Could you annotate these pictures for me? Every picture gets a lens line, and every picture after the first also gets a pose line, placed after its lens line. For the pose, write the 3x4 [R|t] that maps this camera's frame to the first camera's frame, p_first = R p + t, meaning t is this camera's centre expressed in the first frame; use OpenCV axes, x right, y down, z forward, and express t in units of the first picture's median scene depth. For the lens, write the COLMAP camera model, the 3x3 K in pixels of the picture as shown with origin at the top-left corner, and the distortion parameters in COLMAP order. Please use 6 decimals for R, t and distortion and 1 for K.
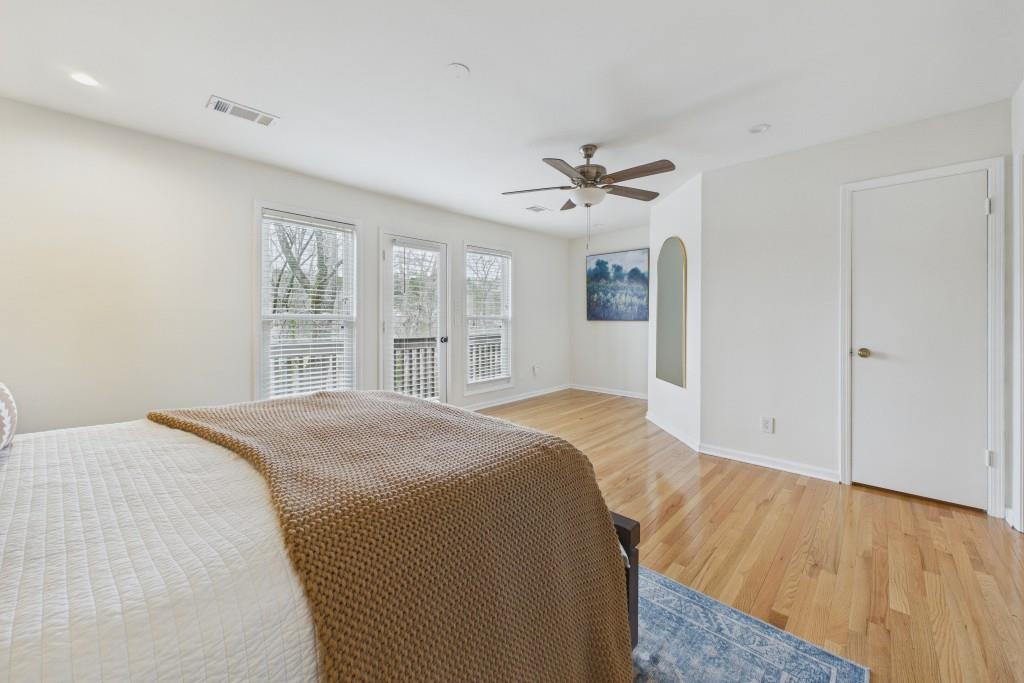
lens RADIAL K [[394.6, 0, 514.5], [0, 394.6, 317.3], [0, 0, 1]] dist [0.000897, 0.000108]
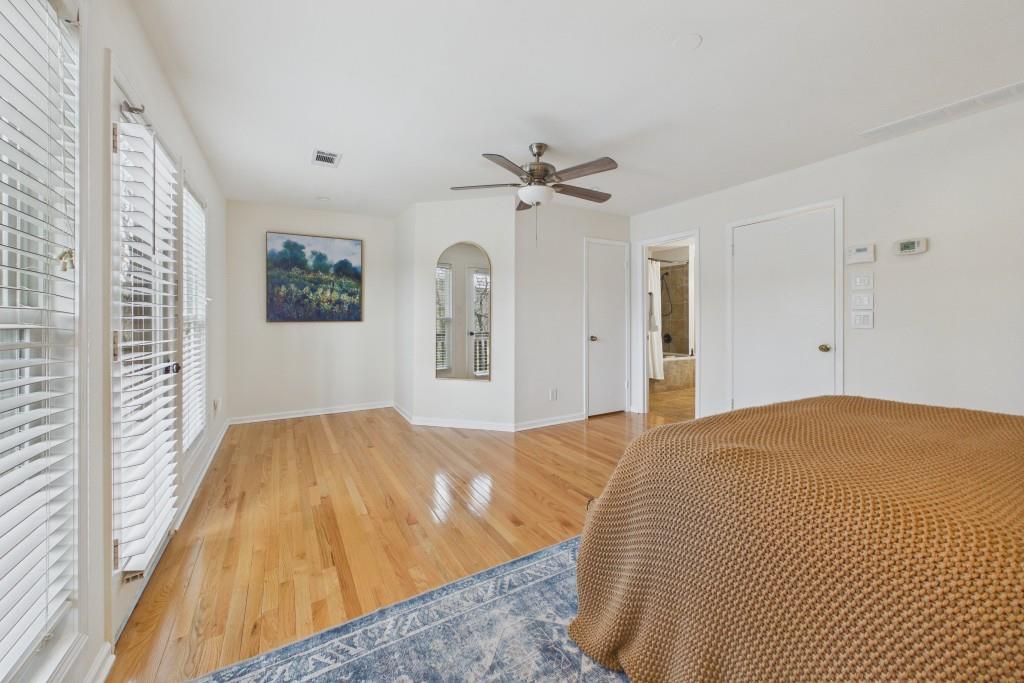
lens RADIAL K [[394.6, 0, 514.5], [0, 394.6, 317.3], [0, 0, 1]] dist [0.000897, 0.000108]
pose [[0.290292, -0.002194, 0.956936, -0.403162], [0.001216, 0.999997, 0.001924, -0.001883], [-0.956937, 0.000605, 0.290294, 0.400115]]
